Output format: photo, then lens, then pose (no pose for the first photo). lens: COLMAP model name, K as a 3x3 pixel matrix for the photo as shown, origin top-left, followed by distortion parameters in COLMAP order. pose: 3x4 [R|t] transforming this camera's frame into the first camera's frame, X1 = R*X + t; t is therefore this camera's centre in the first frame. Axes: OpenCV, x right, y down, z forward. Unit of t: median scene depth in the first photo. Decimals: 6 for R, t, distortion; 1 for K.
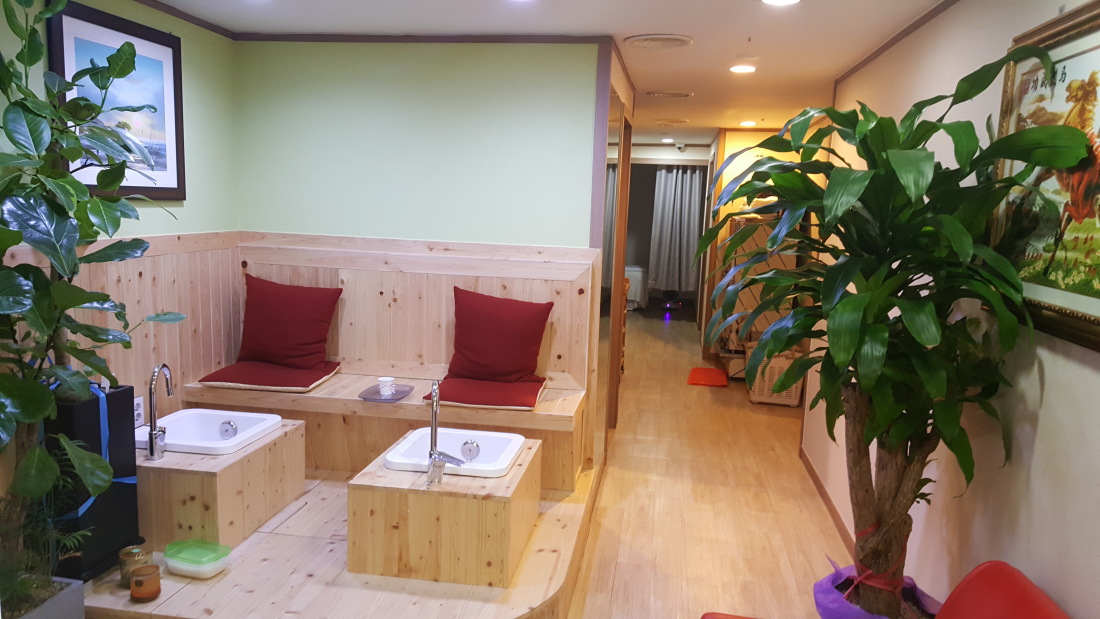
lens RADIAL K [[810.5, 0, 535.4], [0, 810.5, 330.1], [0, 0, 1]] dist [0.132349, -0.182987]
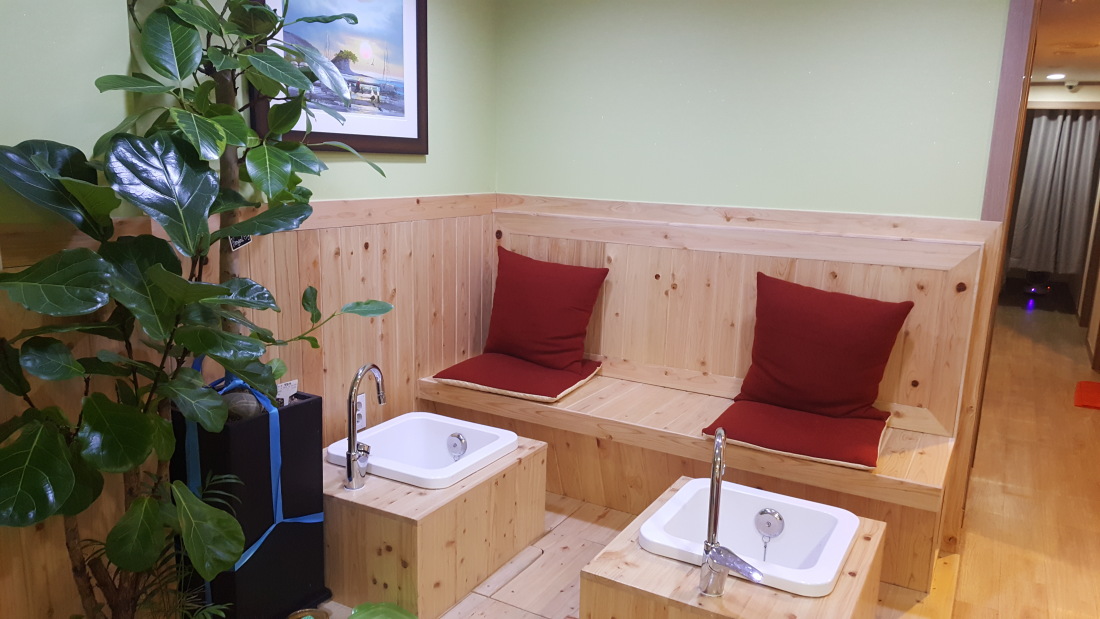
lens RADIAL K [[801.4, 0, 548.5], [0, 801.4, 339.2], [0, 0, 1]] dist [0.127392, -0.159447]
pose [[0.940919, 0.068915, -0.331544, -0.035741], [-0.050264, 0.996650, 0.064517, -0.033623], [0.334880, -0.044040, 0.941231, 0.285015]]
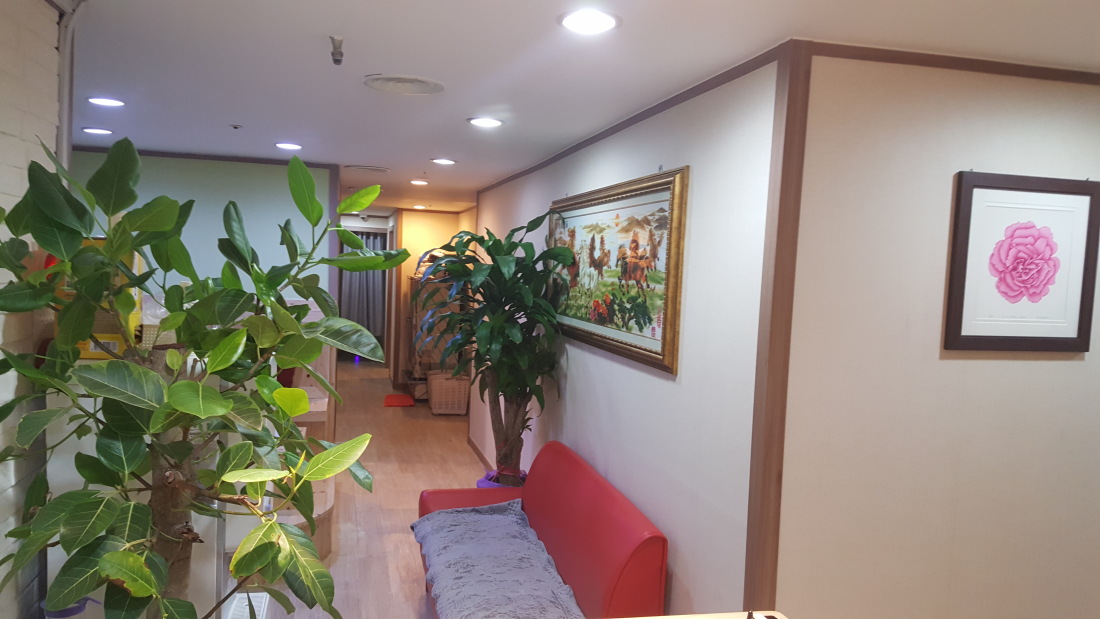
lens RADIAL K [[810.5, 0, 535.4], [0, 810.5, 330.1], [0, 0, 1]] dist [0.132349, -0.182987]
pose [[0.920862, -0.026027, 0.389018, -0.173569], [0.050714, 0.997289, -0.053324, 0.053164], [-0.386576, 0.068833, 0.919685, -0.537756]]
